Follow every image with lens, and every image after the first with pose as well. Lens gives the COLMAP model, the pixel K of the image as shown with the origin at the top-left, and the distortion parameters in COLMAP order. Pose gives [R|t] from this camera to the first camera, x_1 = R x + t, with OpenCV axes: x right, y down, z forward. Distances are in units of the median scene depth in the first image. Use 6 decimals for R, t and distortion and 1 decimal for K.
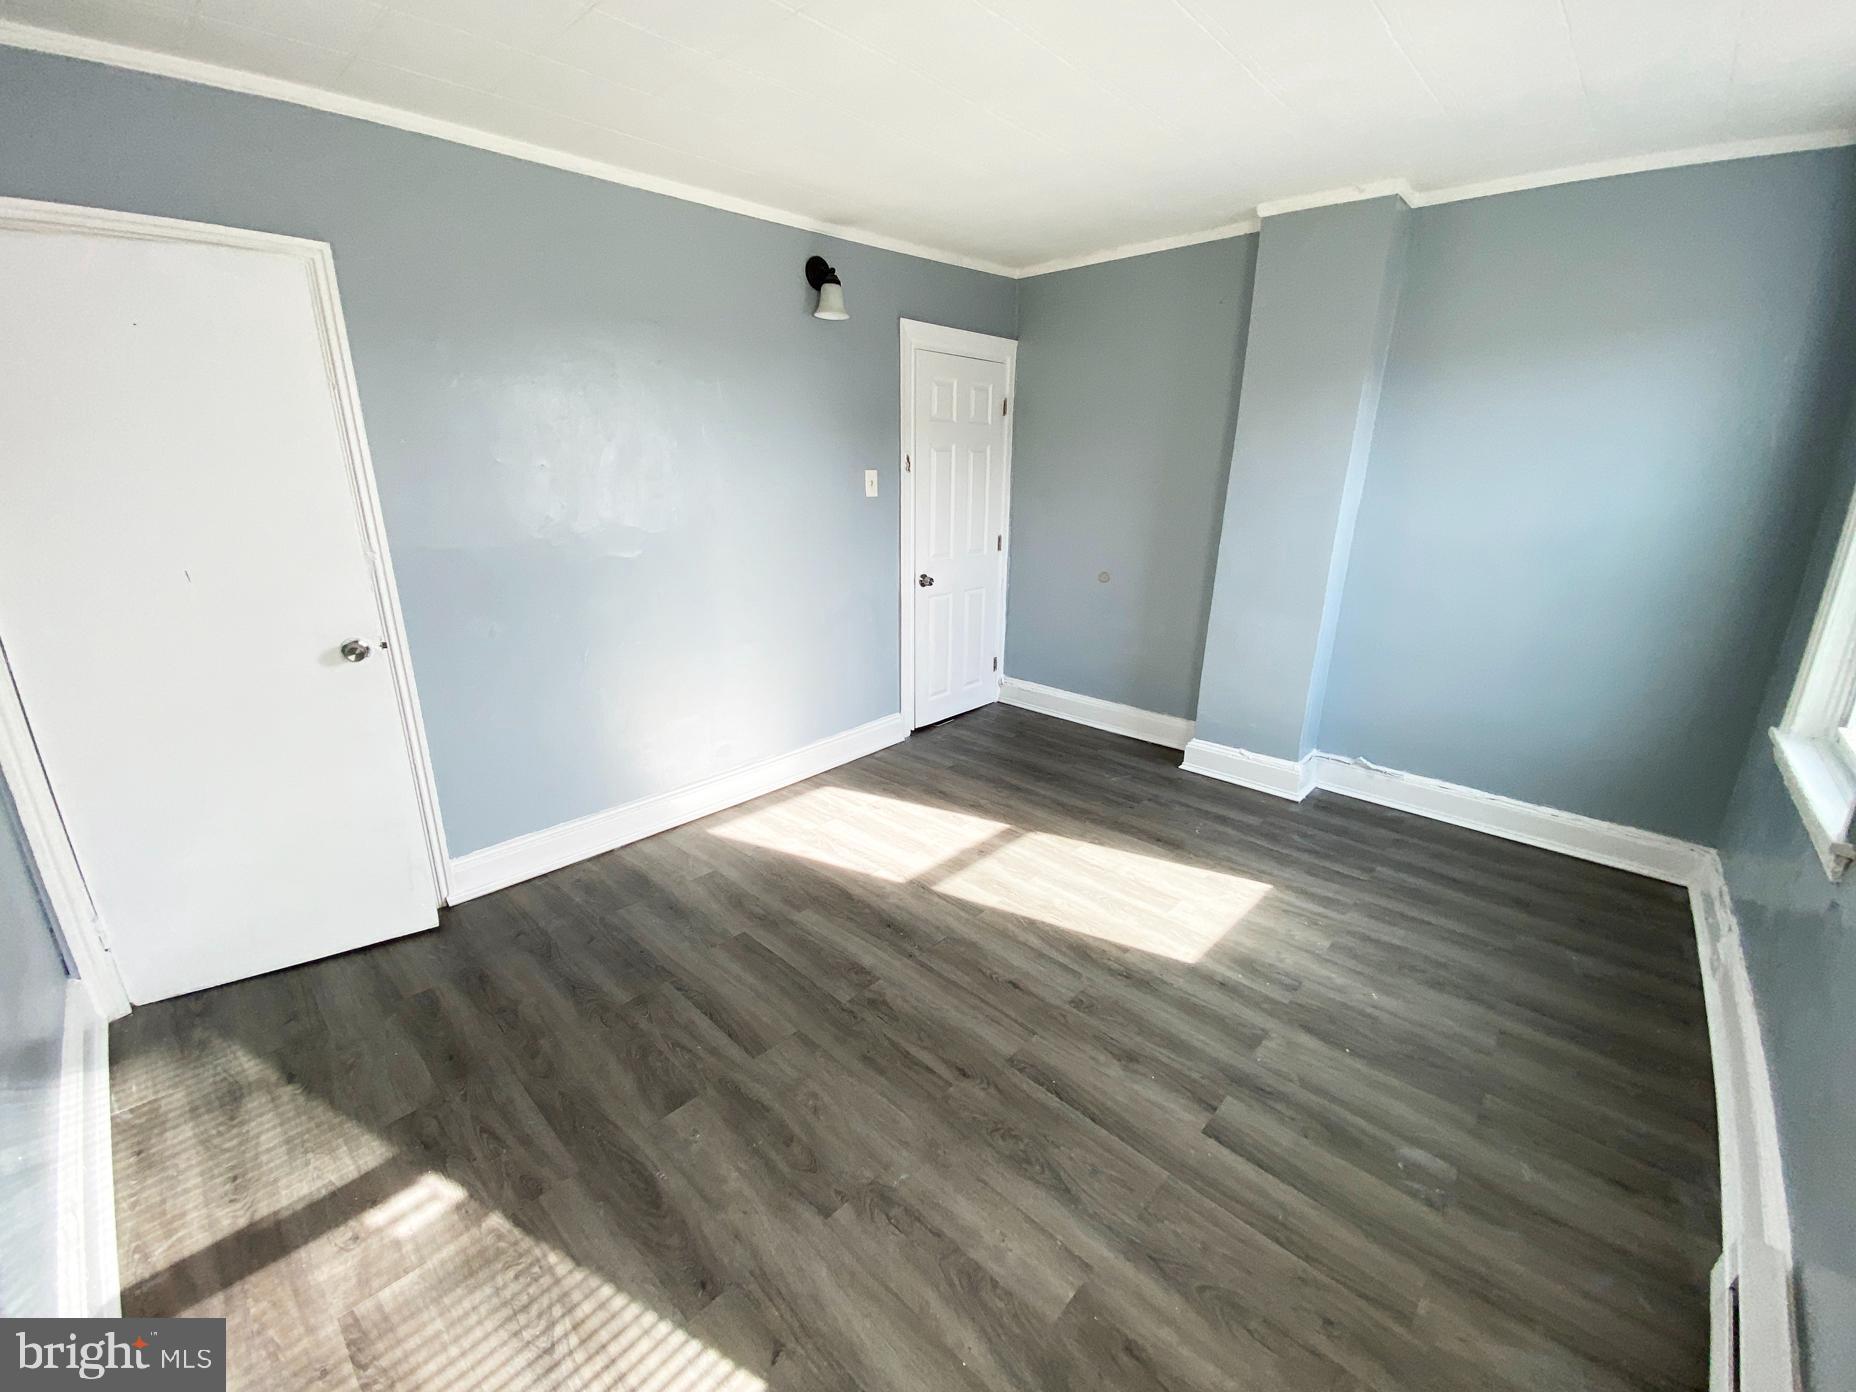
lens RADIAL K [[754.5, 0, 925.9], [0, 754.5, 695.6], [0, 0, 1]] dist [0.036893, -0.028810]
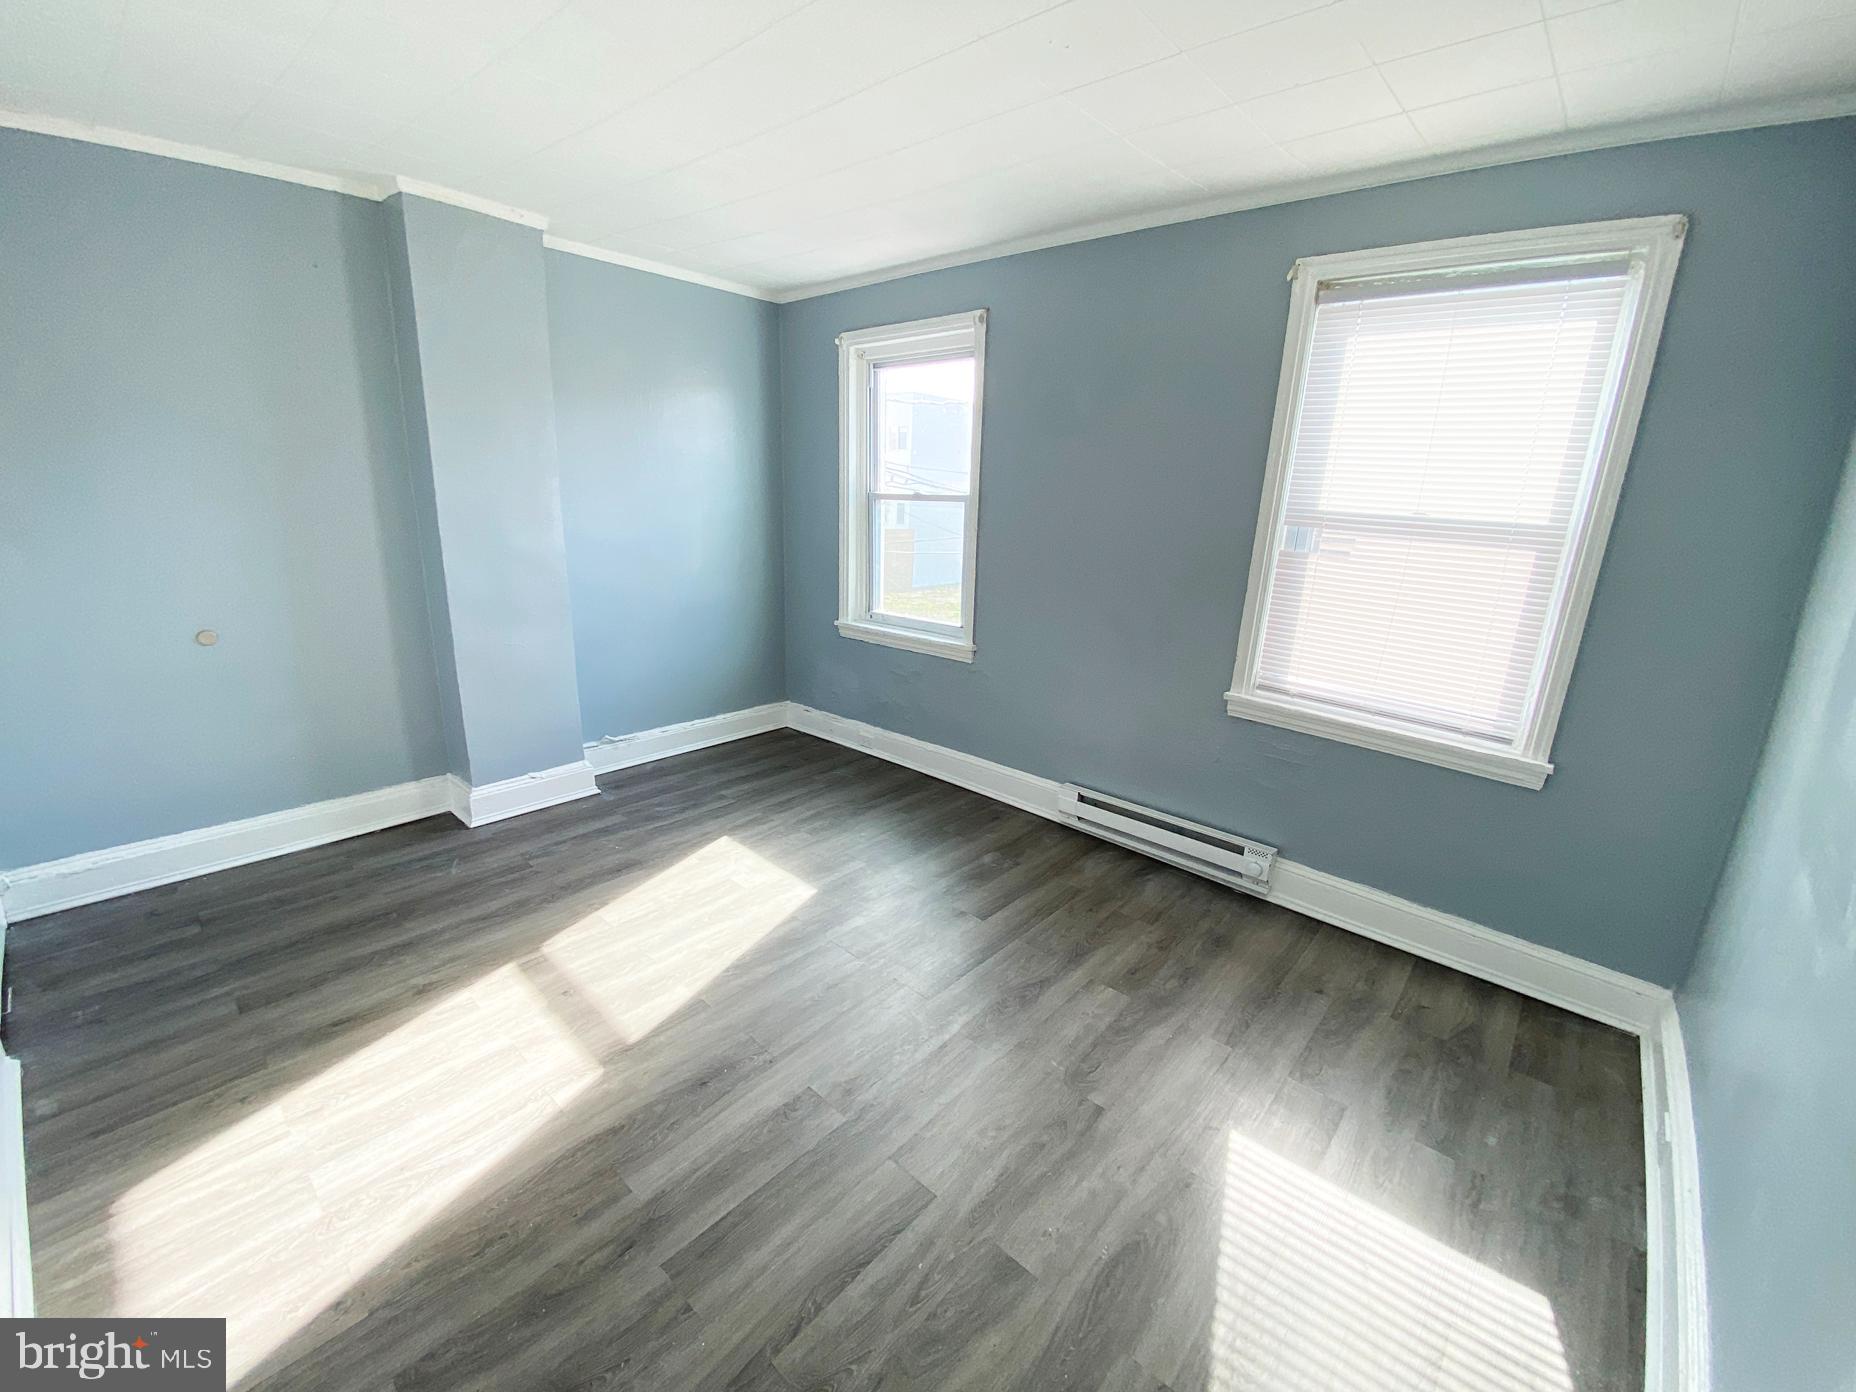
lens RADIAL K [[754.5, 0, 925.9], [0, 754.5, 695.6], [0, 0, 1]] dist [0.036893, -0.028810]
pose [[-0.026468, -0.272436, 0.961810, -0.642374], [0.263102, 0.926326, 0.269626, -0.192987], [-0.964405, 0.260191, 0.047160, 0.600375]]
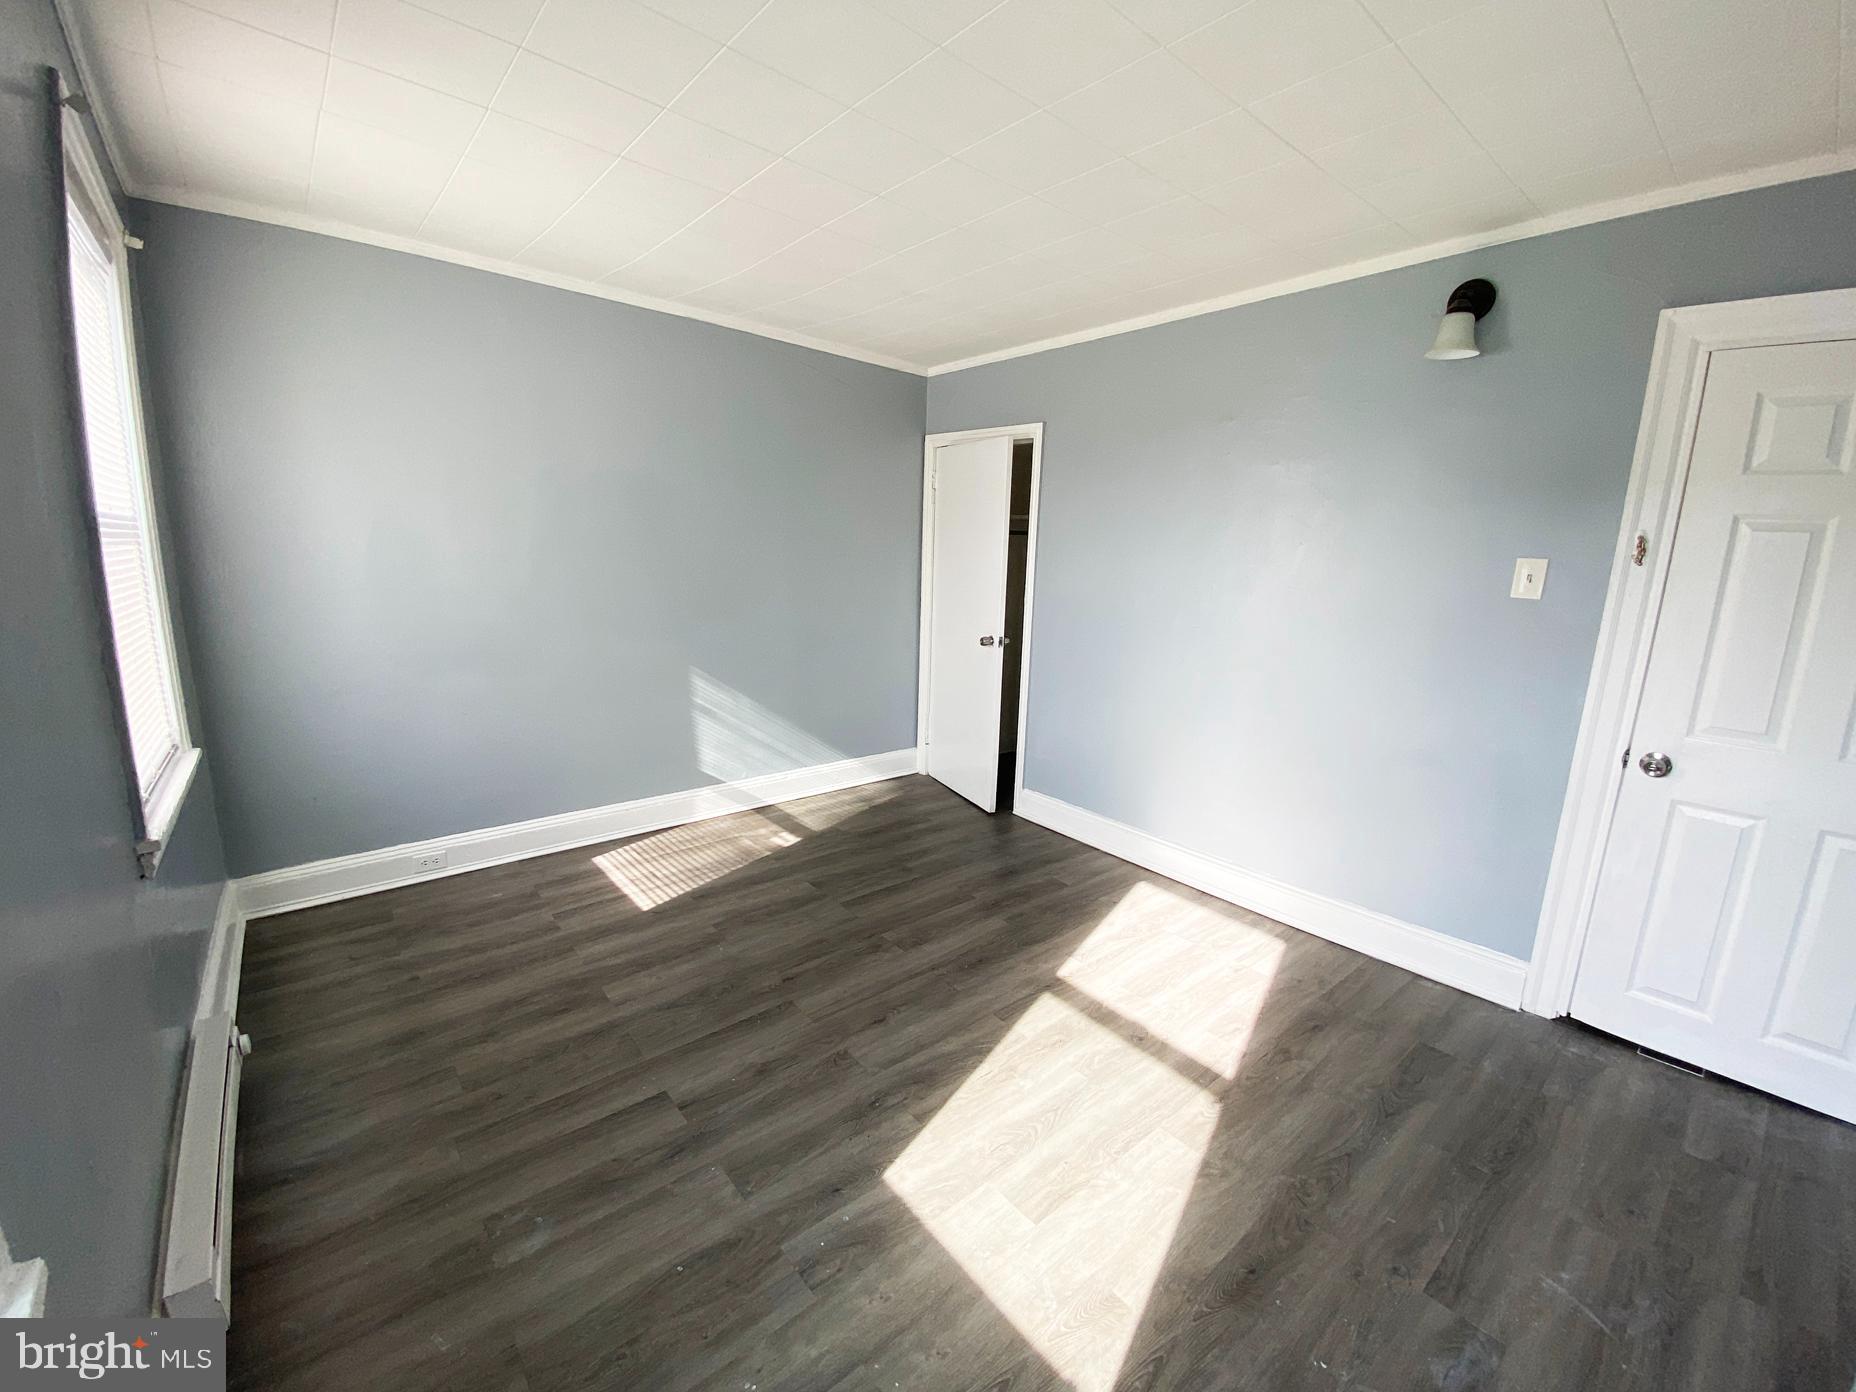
lens RADIAL K [[754.5, 0, 925.9], [0, 754.5, 695.6], [0, 0, 1]] dist [0.036893, -0.028810]
pose [[-0.116742, 0.189655, -0.974886, 0.857763], [-0.324478, 0.920448, 0.217920, -0.226326], [0.938661, 0.341770, -0.045917, 0.791746]]
